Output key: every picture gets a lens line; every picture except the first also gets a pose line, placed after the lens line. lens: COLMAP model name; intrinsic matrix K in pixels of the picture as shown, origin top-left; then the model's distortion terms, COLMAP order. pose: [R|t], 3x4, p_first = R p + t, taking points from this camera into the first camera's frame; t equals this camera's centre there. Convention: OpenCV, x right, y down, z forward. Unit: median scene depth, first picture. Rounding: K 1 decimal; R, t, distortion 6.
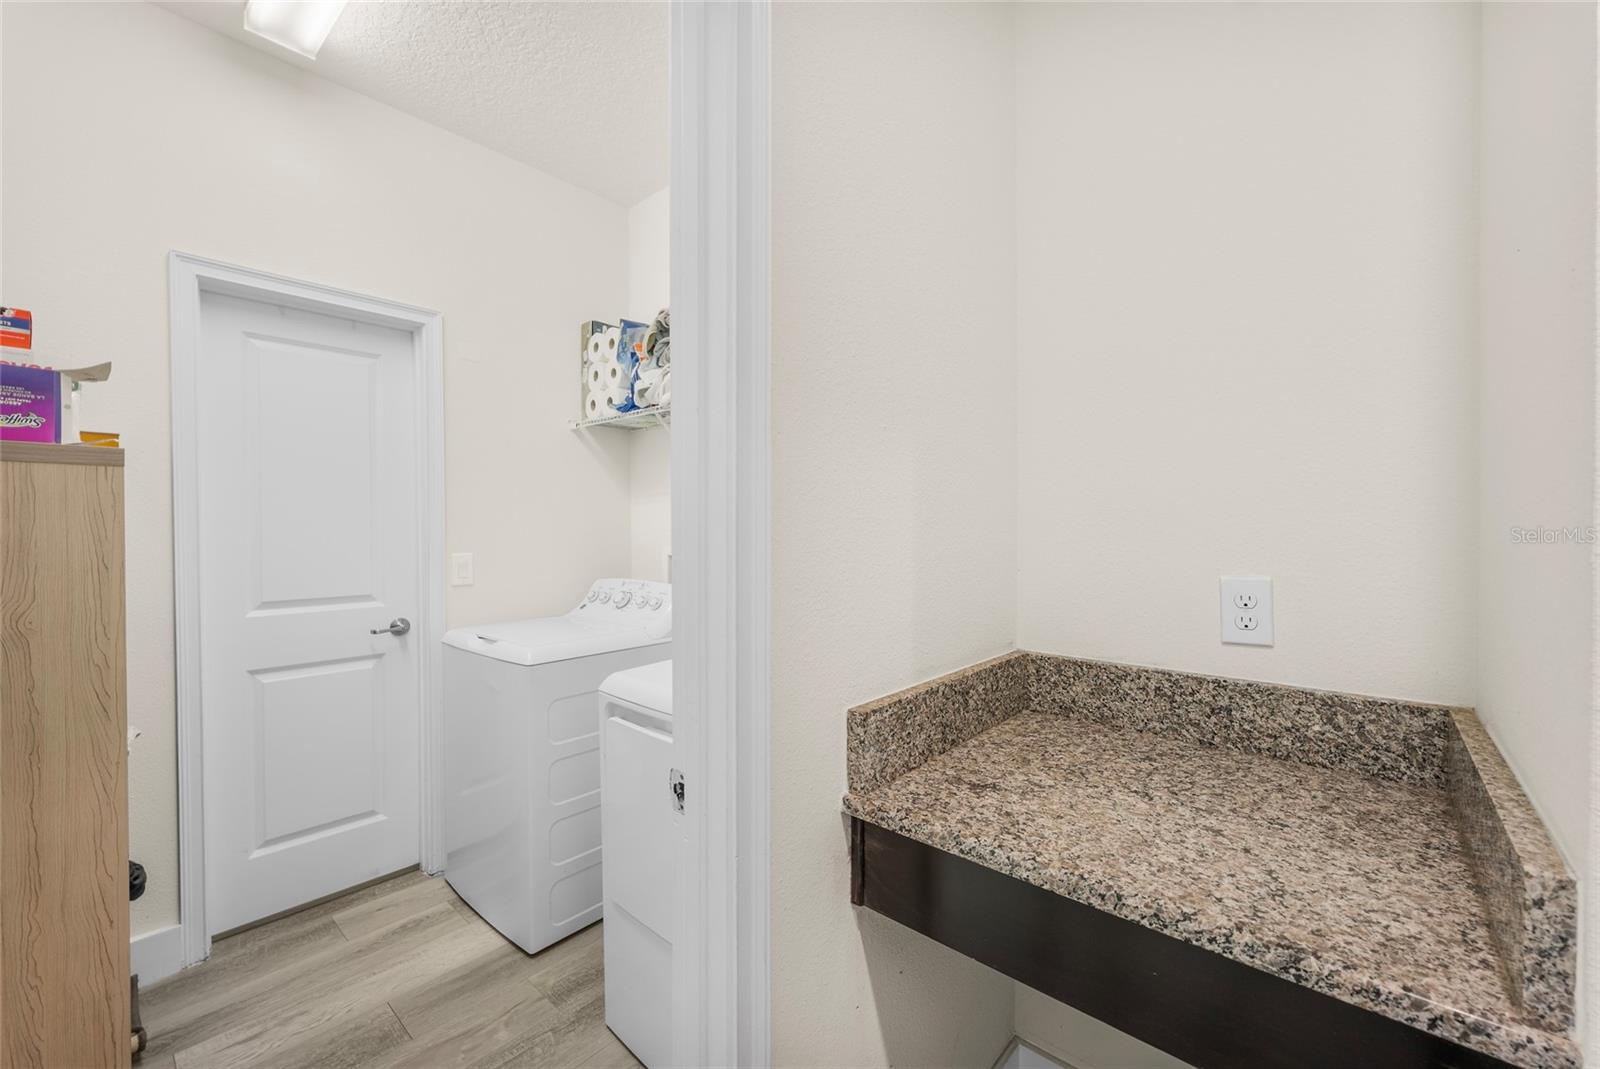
lens RADIAL K [[641.4, 0, 798.0], [0, 641.4, 536.0], [0, 0, 1]] dist [-0.003160, -0.000404]
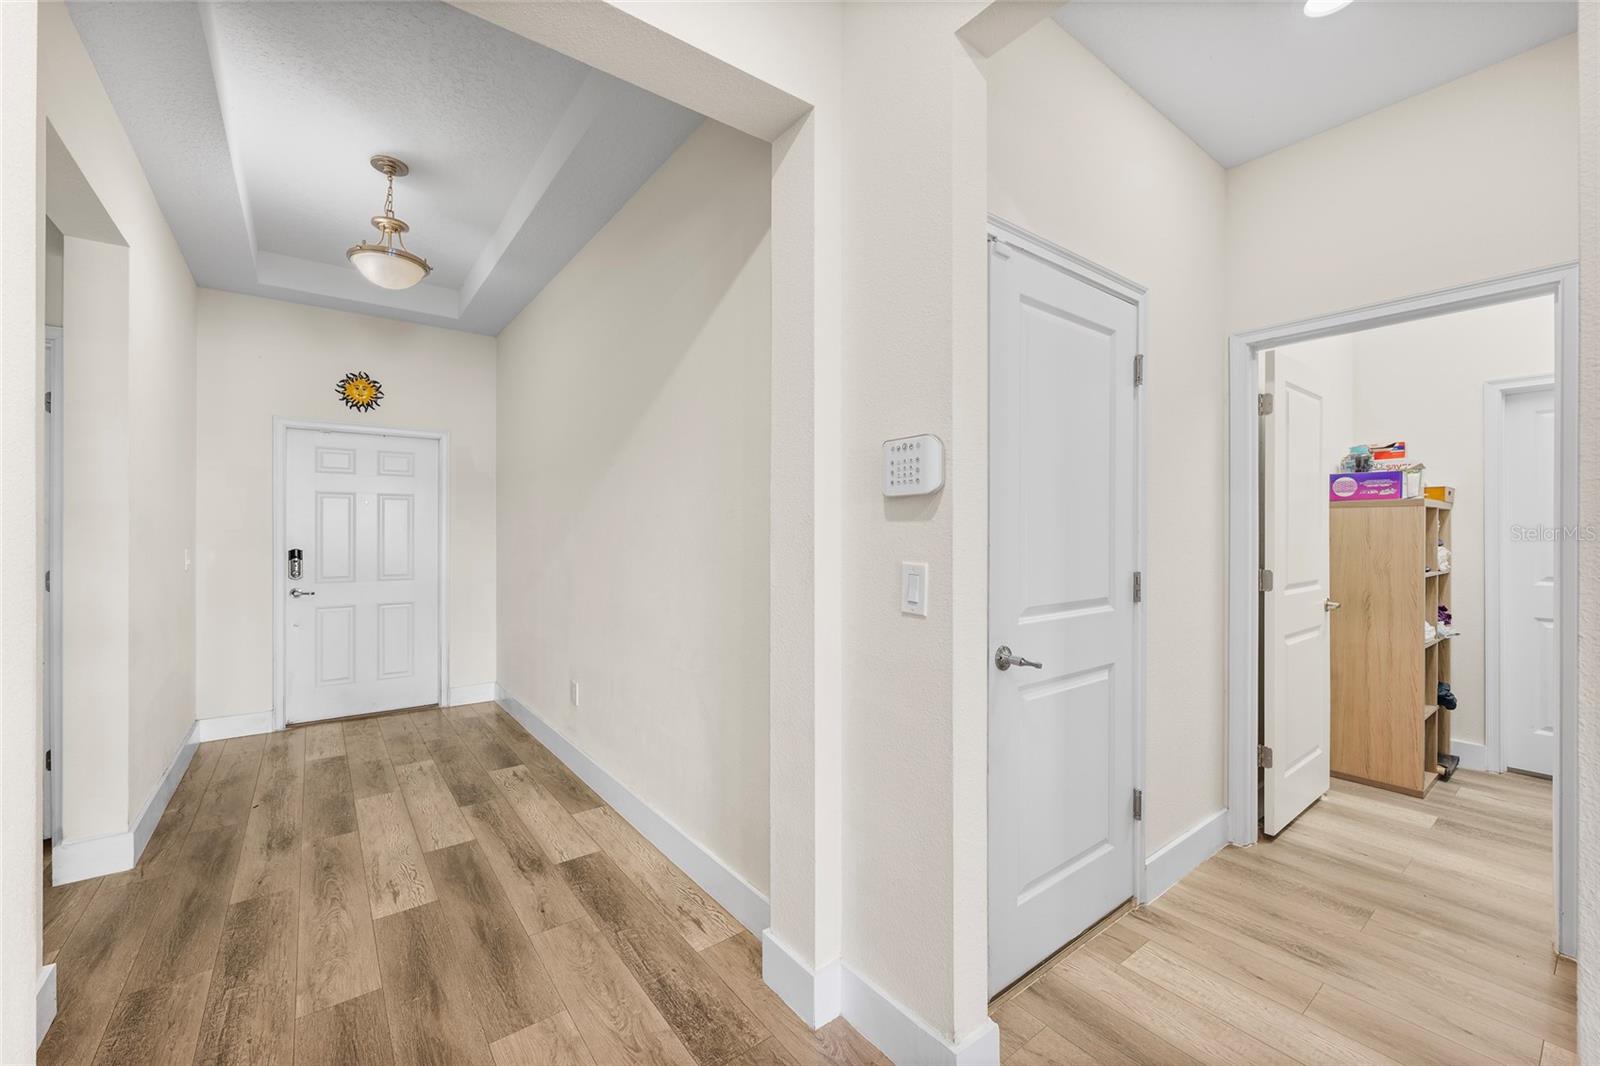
lens RADIAL K [[641.4, 0, 800.8], [0, 641.4, 528.7], [0, 0, 1]] dist [-0.003160, -0.000404]
pose [[-0.191928, -0.000562, -0.981409, 1.670567], [-0.013120, 0.999912, 0.001994, 0.005651], [0.981321, 0.013259, -0.191919, -0.809059]]
